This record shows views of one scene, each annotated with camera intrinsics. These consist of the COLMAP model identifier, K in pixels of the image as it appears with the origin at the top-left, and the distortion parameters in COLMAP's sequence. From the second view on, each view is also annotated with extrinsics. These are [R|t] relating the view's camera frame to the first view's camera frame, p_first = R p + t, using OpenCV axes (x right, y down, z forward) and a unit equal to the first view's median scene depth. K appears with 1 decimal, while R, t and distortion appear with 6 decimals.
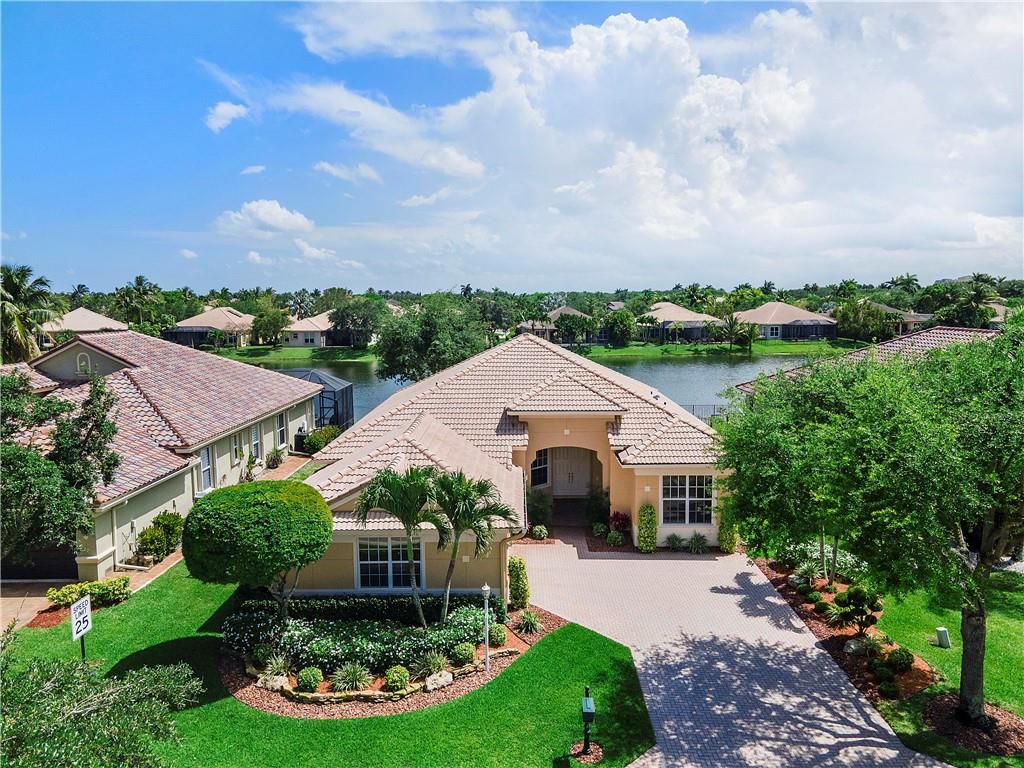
lens RADIAL K [[735.5, 0, 513.2], [0, 735.5, 382.8], [0, 0, 1]] dist [0.046169, 0.003493]
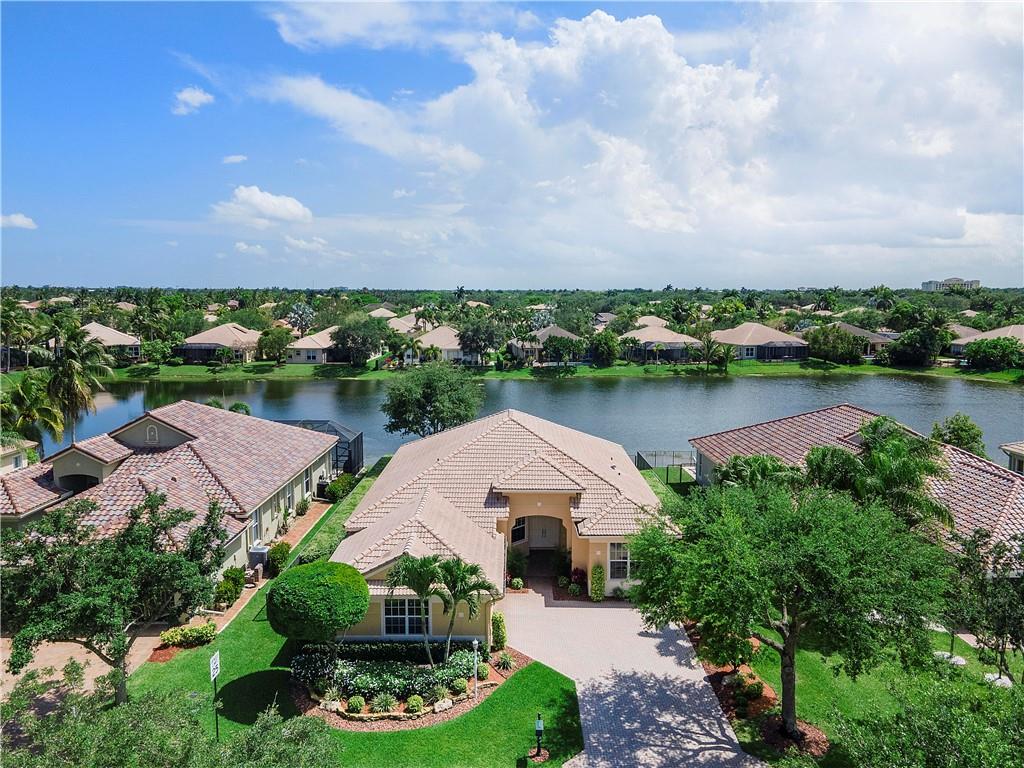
lens RADIAL K [[735.5, 0, 513.2], [0, 735.5, 382.8], [0, 0, 1]] dist [0.046169, 0.003493]
pose [[0.999911, 0.008474, 0.010258, 0.018085], [-0.008568, 0.999922, 0.009086, -0.236837], [-0.010180, -0.009173, 0.999906, -0.441087]]
